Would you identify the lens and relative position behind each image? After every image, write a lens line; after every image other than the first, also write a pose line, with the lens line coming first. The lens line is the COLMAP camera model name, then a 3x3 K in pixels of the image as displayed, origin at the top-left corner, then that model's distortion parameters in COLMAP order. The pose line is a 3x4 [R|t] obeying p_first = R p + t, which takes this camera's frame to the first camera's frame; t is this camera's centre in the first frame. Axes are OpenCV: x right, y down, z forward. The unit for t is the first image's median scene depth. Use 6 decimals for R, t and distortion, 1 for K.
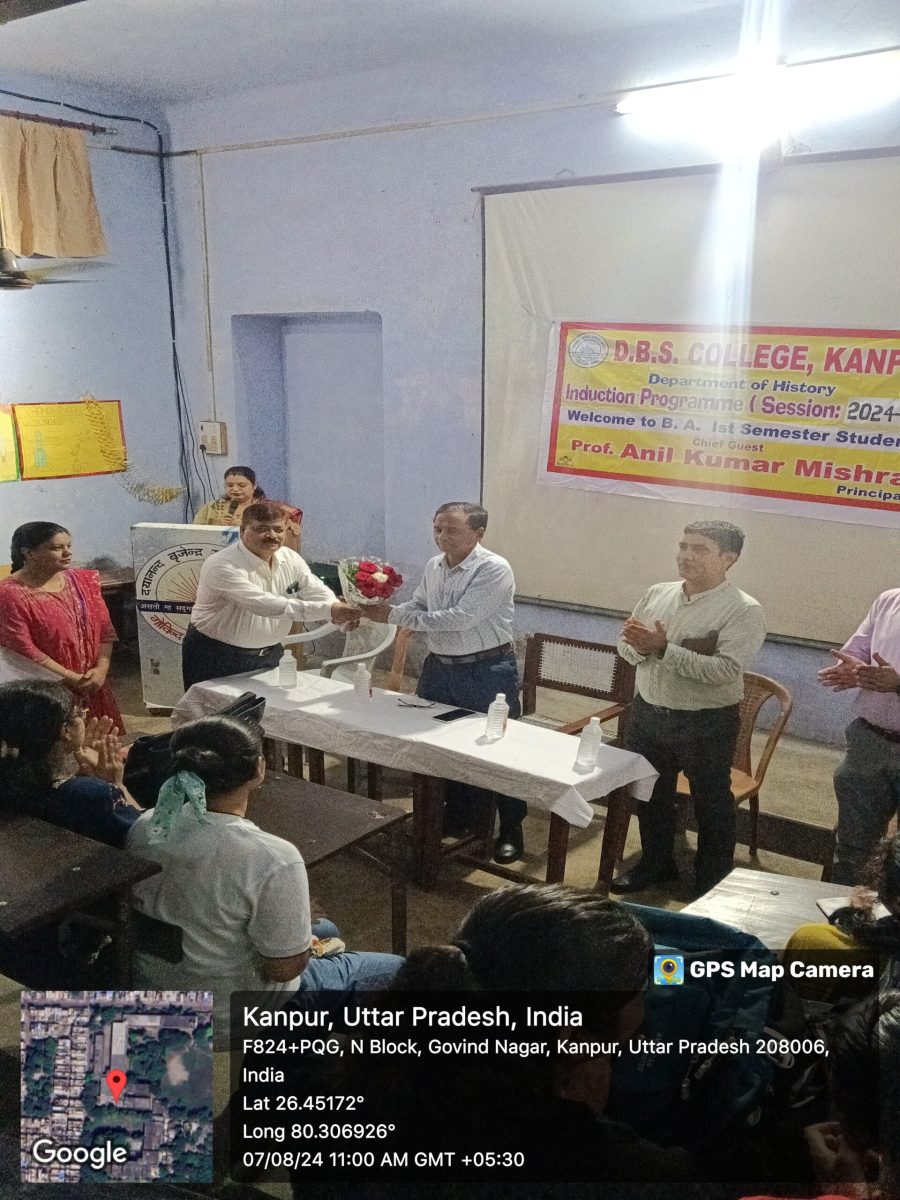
lens RADIAL K [[1060.4, 0, 450.0], [0, 1060.4, 600.0], [0, 0, 1]] dist [0.037613, -0.133475]
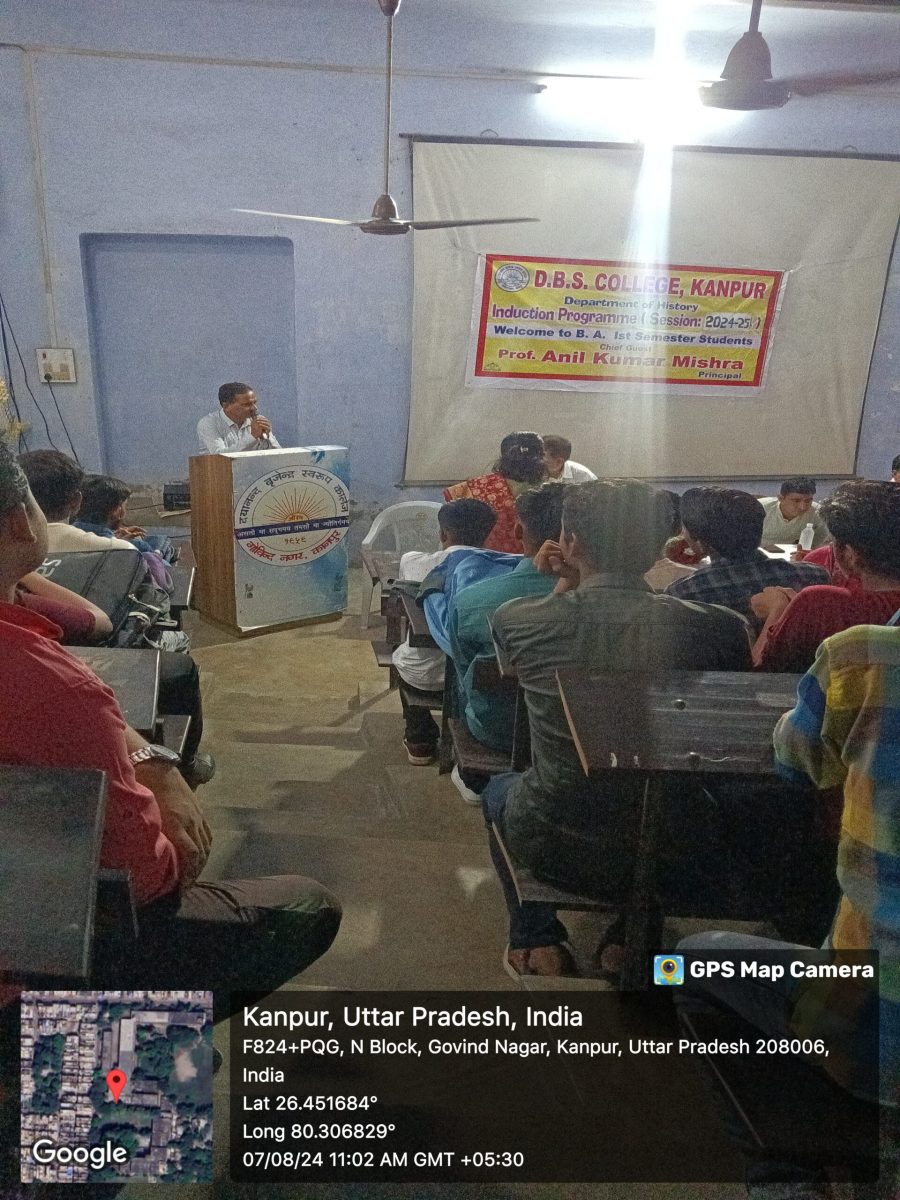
lens RADIAL K [[1060.4, 0, 450.0], [0, 1060.4, 600.0], [0, 0, 1]] dist [0.037613, -0.133475]
pose [[0.724425, -0.206688, 0.657639, -0.872782], [0.138543, 0.978181, 0.154818, -0.066547], [-0.675288, -0.021043, 0.737254, 0.104066]]
